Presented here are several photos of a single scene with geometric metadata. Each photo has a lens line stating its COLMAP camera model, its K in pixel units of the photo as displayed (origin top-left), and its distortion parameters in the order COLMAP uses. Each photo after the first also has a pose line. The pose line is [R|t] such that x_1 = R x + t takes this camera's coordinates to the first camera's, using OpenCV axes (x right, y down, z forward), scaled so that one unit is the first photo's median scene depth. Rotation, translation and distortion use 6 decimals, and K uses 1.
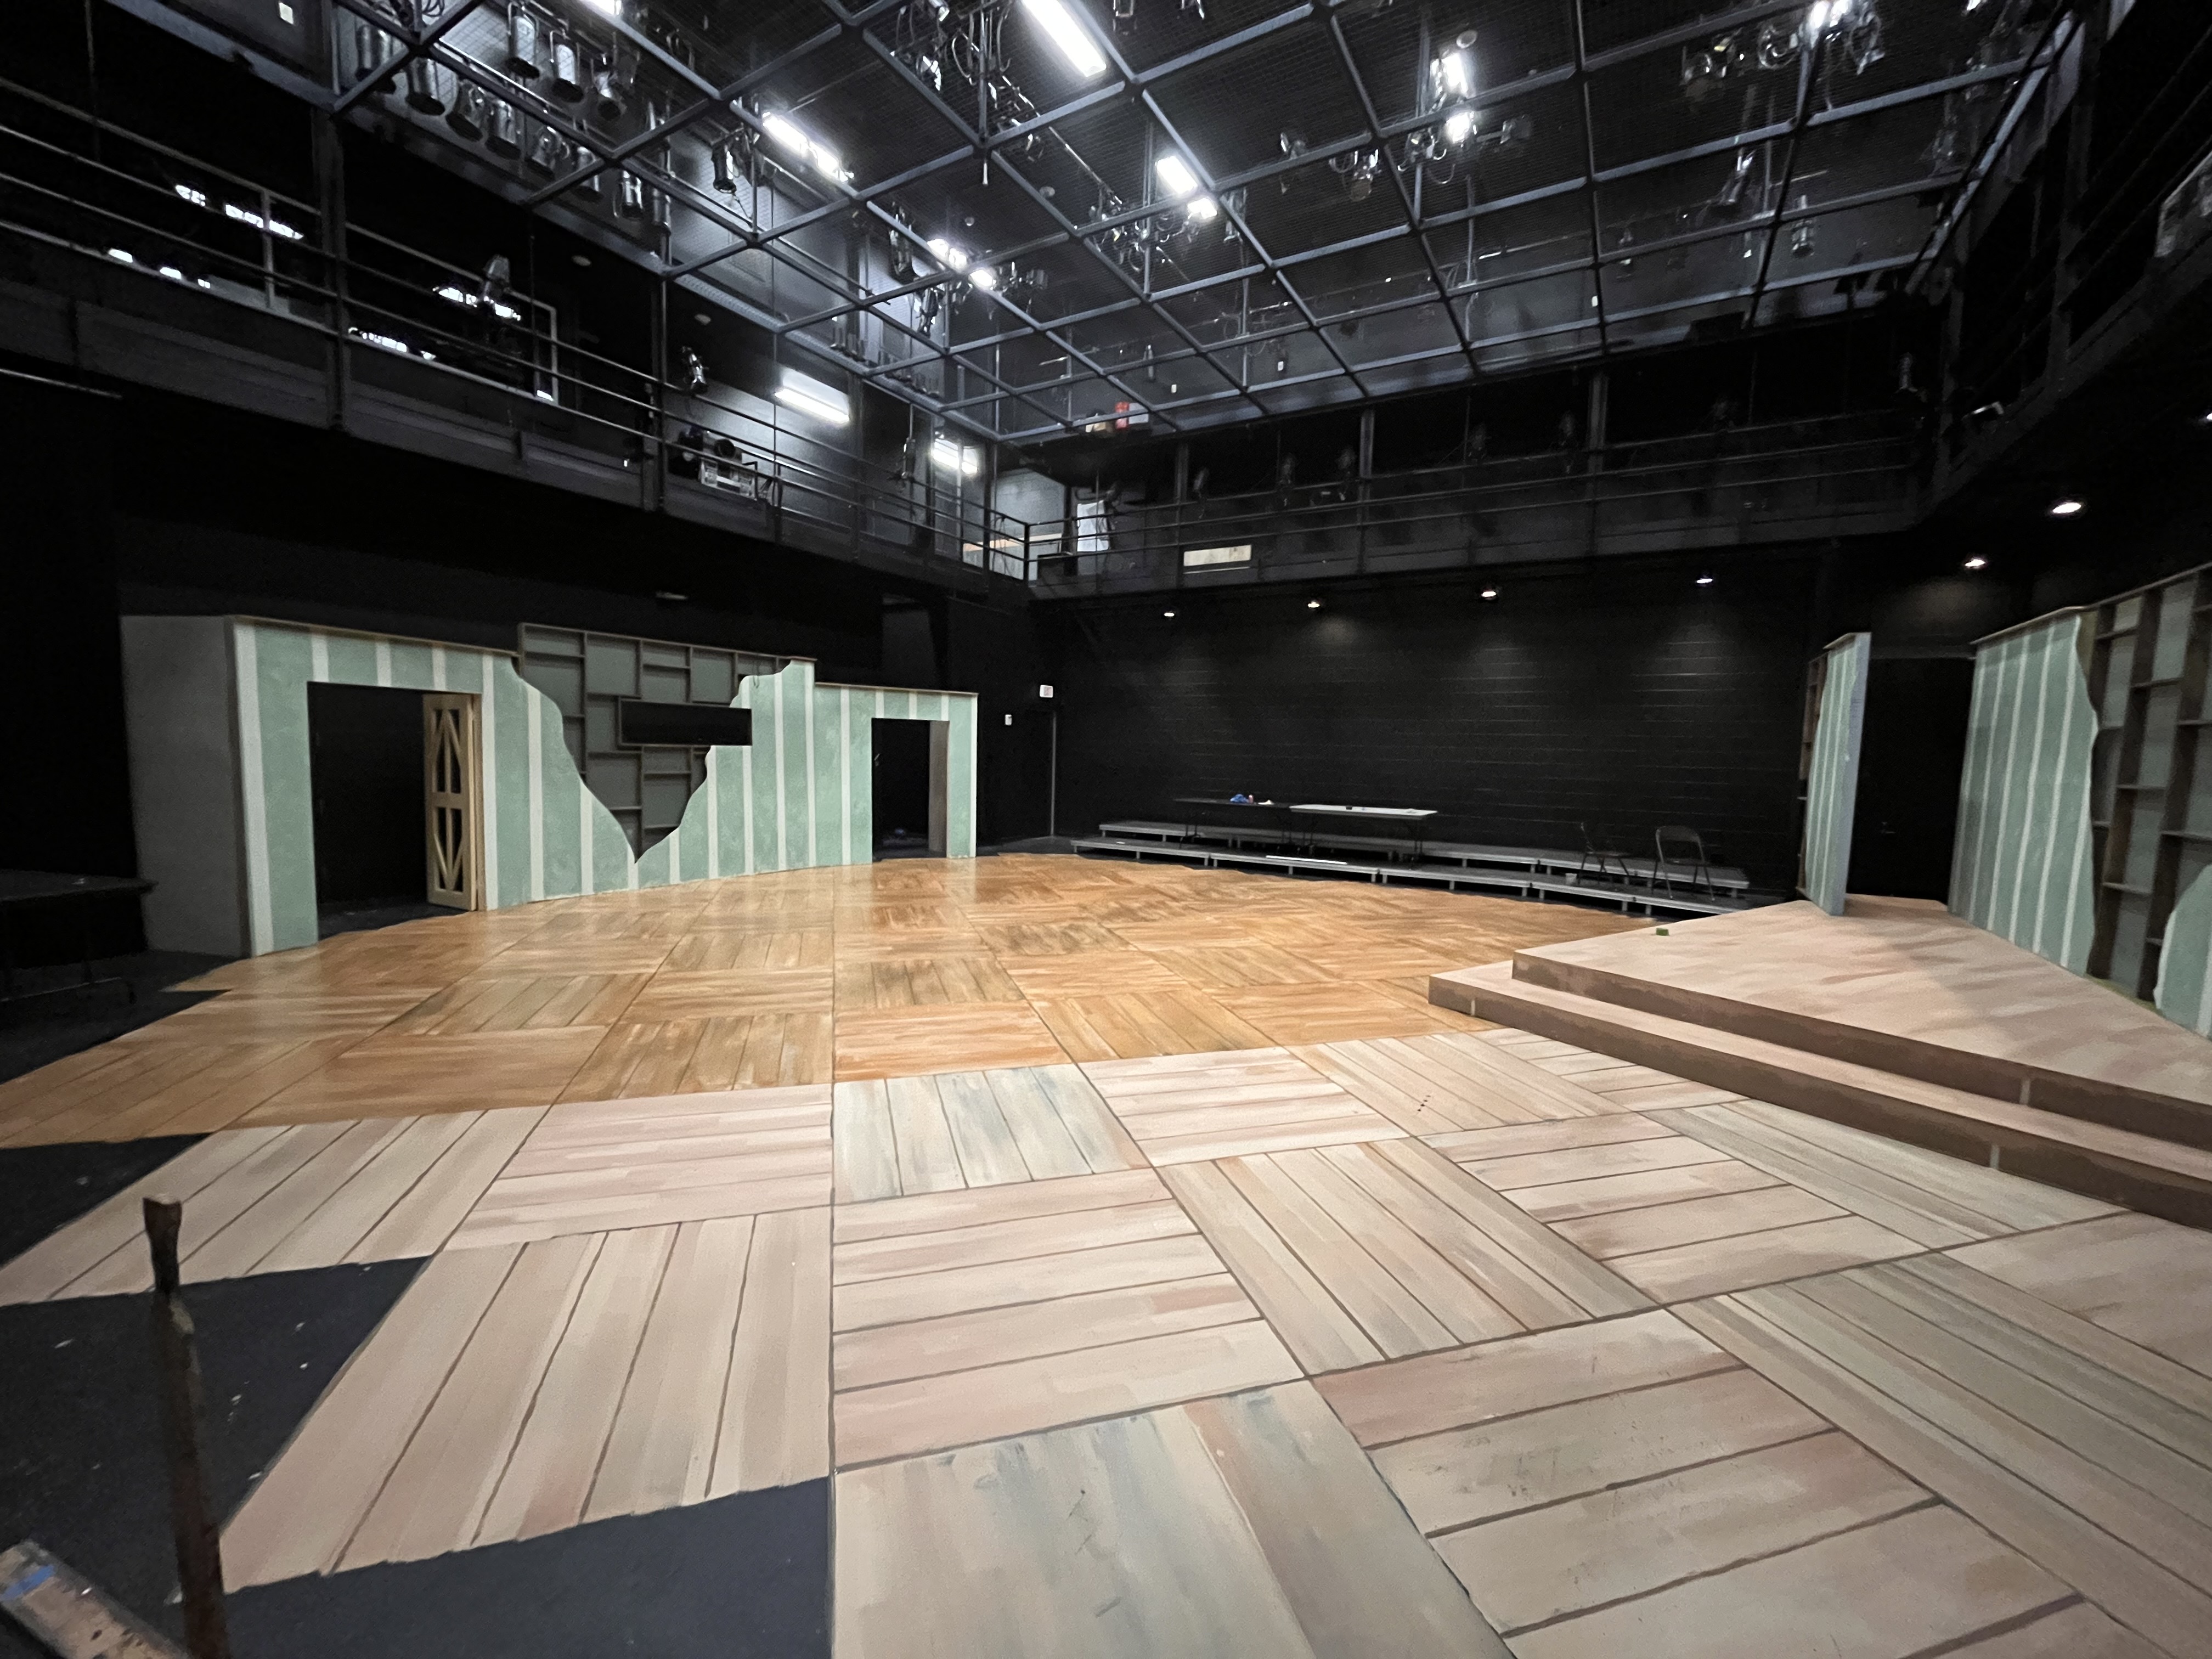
lens RADIAL K [[907.0, 0, 1106.0], [0, 907.0, 829.5], [0, 0, 1]] dist [-0.000486, 0.000928]
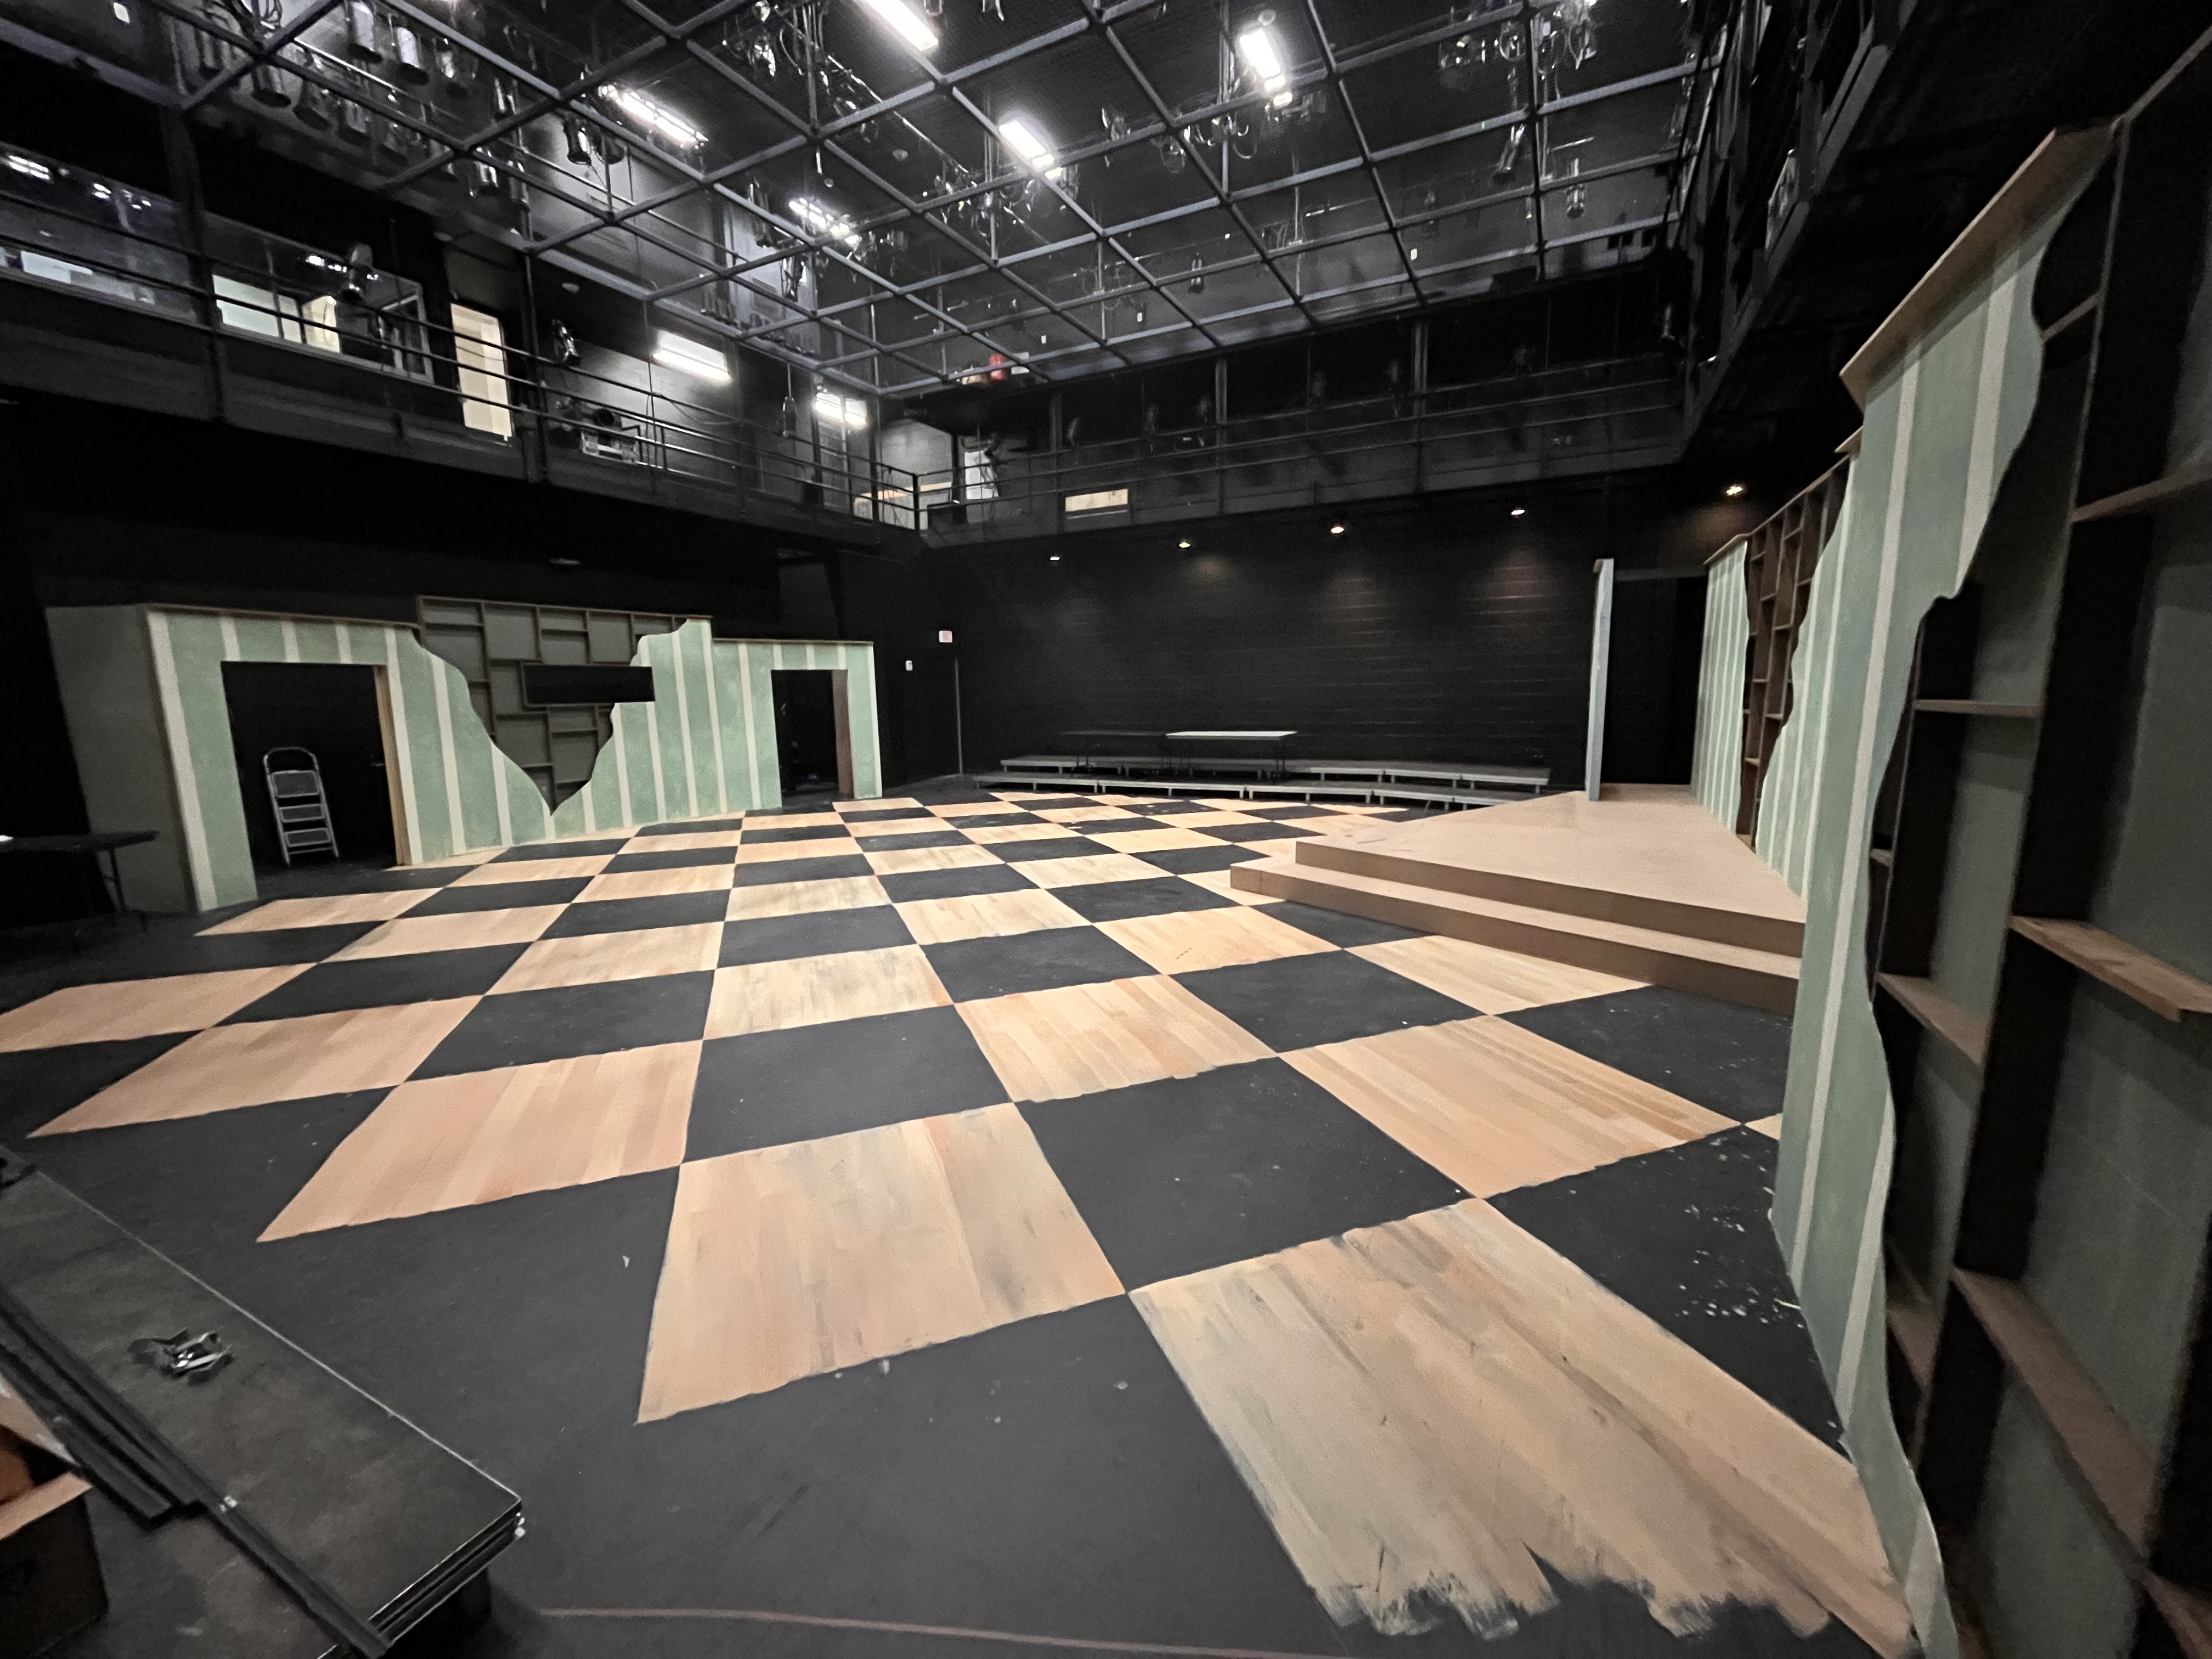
lens RADIAL K [[907.0, 0, 1106.0], [0, 907.0, 829.5], [0, 0, 1]] dist [-0.000486, 0.000928]
pose [[0.996819, -0.055725, 0.056984, 0.075160], [0.051818, 0.996347, 0.067881, 0.013709], [-0.060558, -0.064713, 0.996065, -0.114405]]
